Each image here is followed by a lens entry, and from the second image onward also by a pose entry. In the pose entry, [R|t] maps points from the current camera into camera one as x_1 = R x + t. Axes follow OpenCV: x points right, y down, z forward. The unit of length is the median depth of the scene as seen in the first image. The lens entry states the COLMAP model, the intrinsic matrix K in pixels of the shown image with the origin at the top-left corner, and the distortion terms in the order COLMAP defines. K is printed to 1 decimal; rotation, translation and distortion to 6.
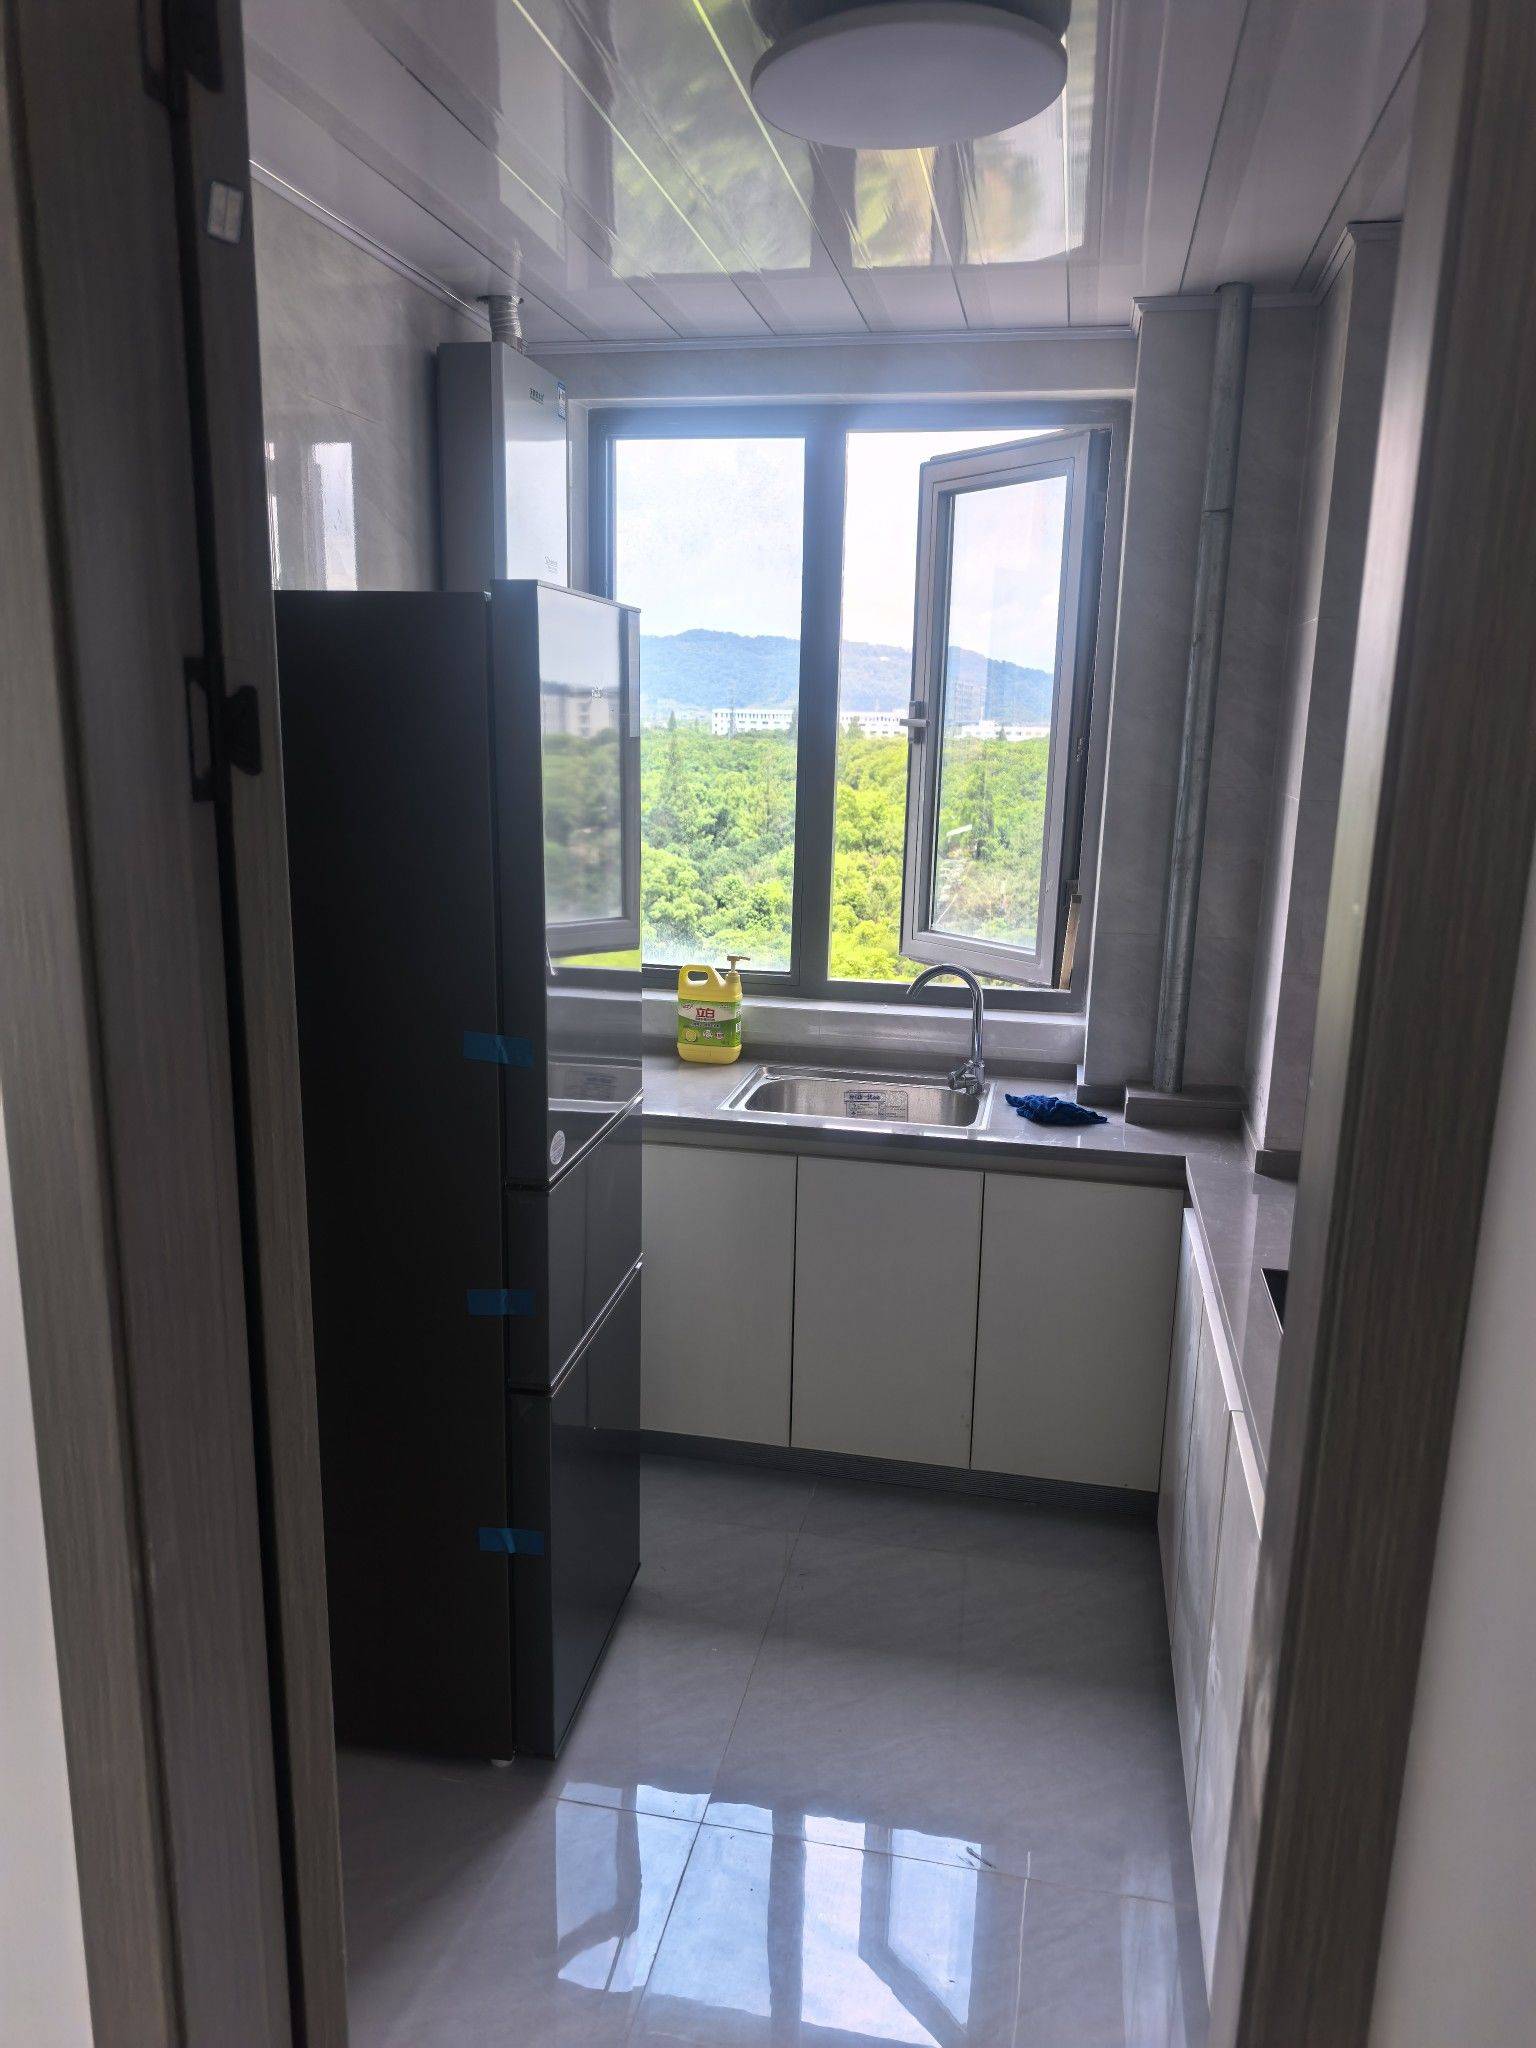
lens RADIAL K [[1436.0, 0, 765.9], [0, 1436.0, 985.1], [0, 0, 1]] dist [0.168143, -0.390950]
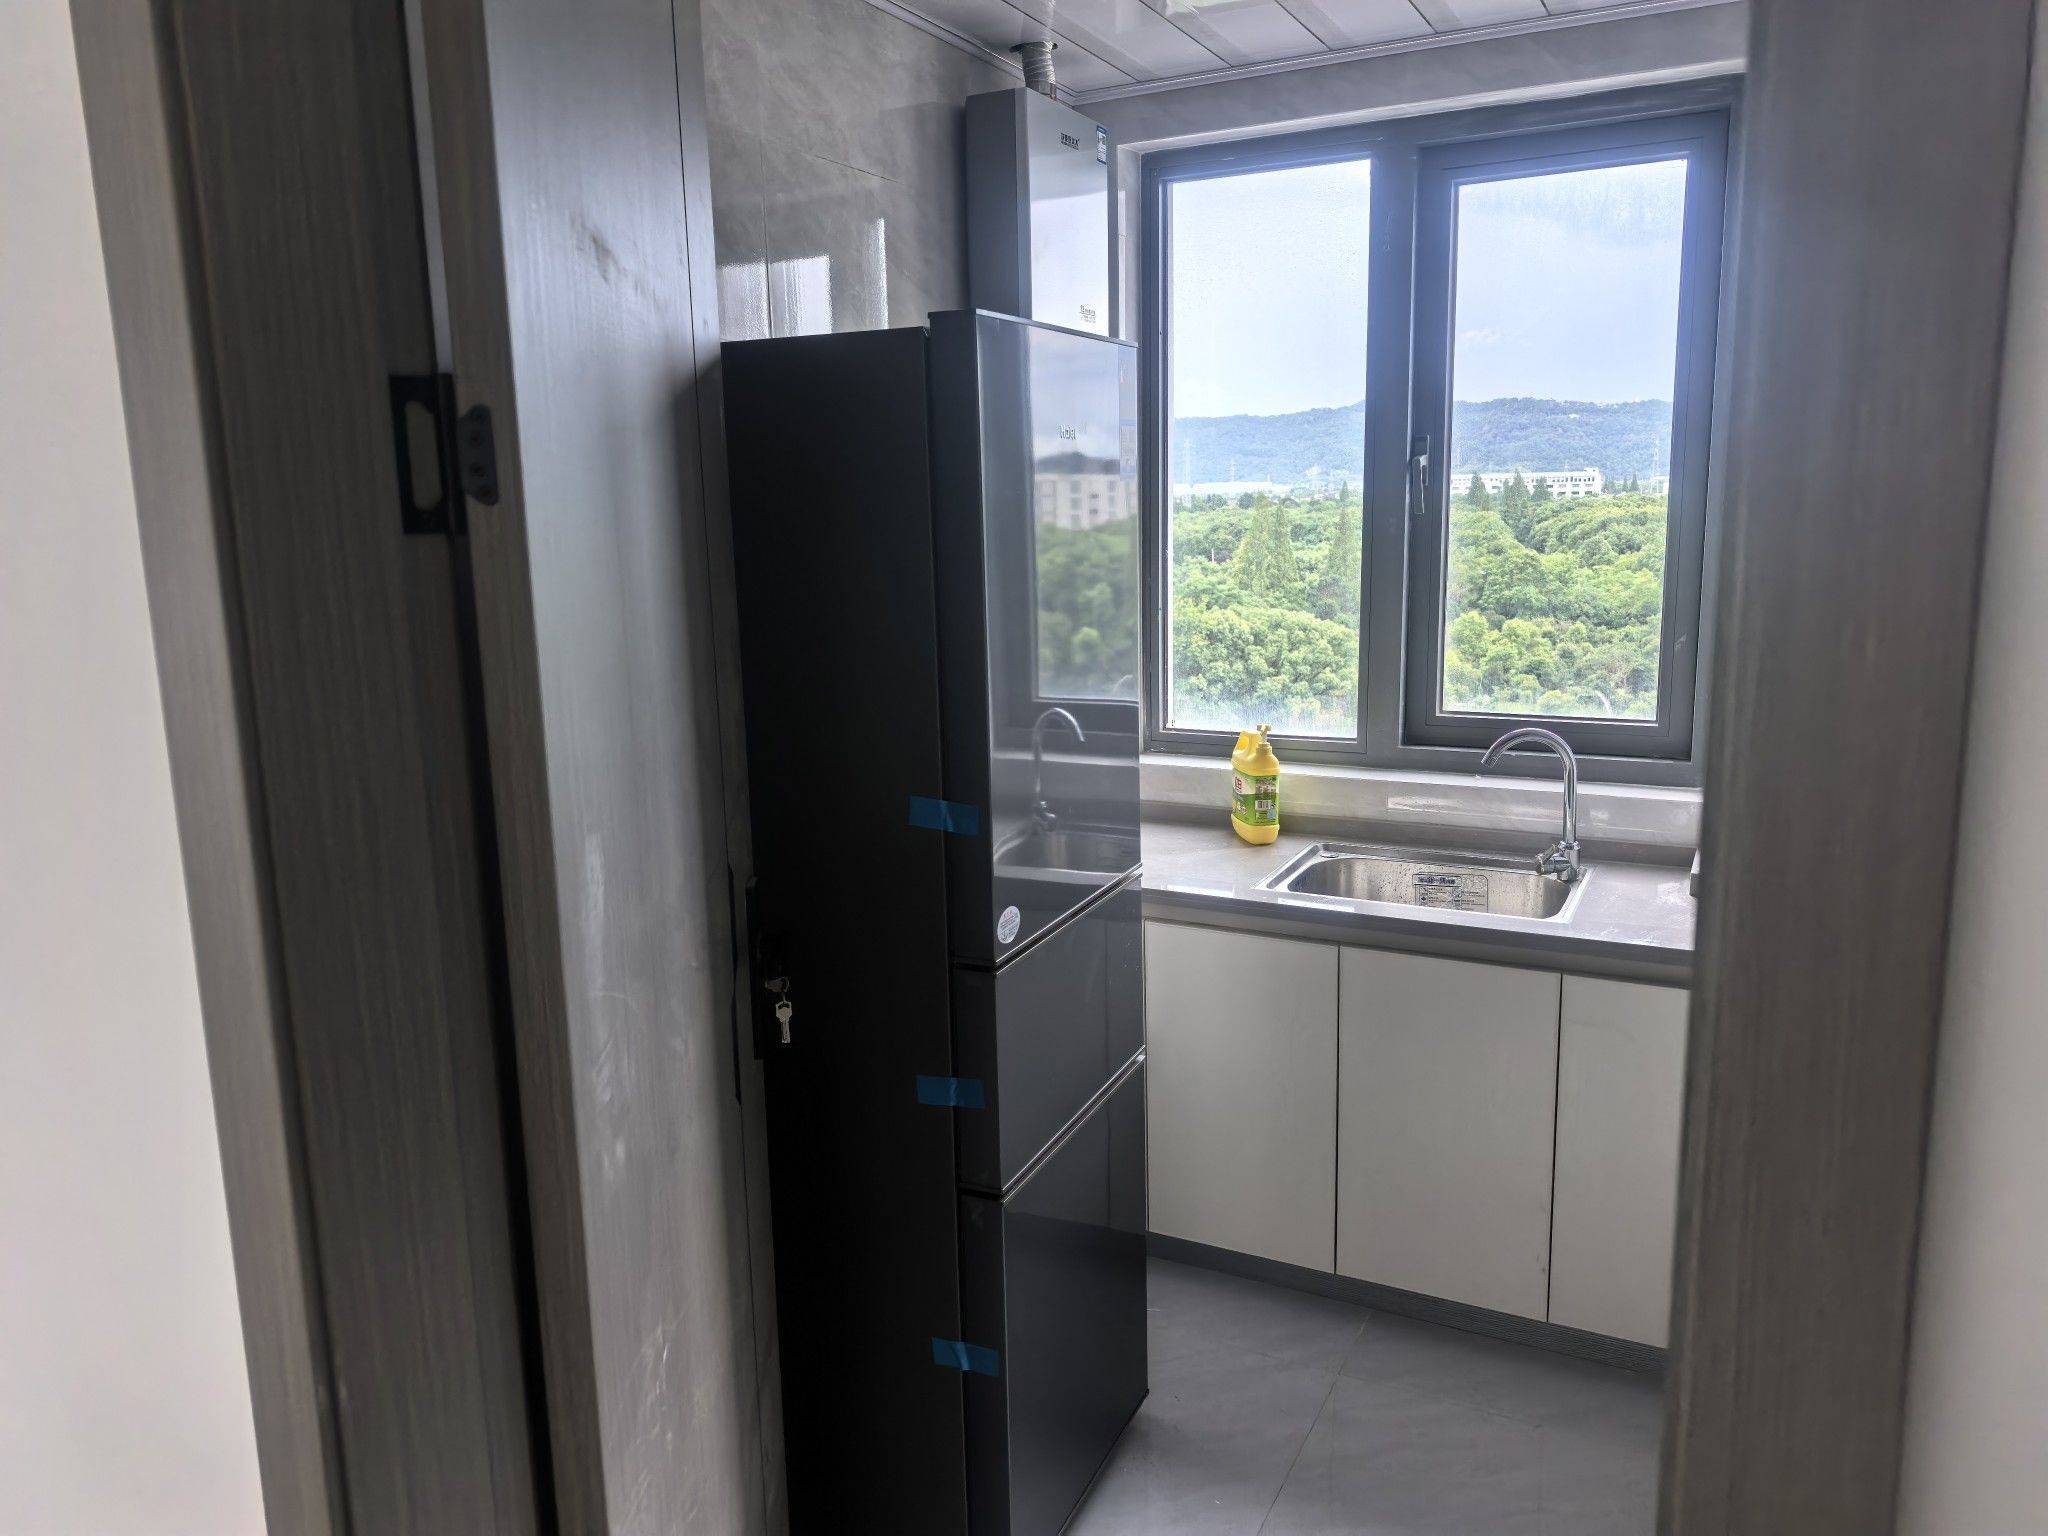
lens RADIAL K [[1443.7, 0, 1026.5], [0, 1443.7, 702.2], [0, 0, 1]] dist [0.076341, -0.156400]
pose [[0.962393, -0.004523, -0.271624, 0.077244], [-0.005840, 0.999286, -0.037331, 0.003784], [0.271599, 0.037513, 0.961679, 0.082943]]
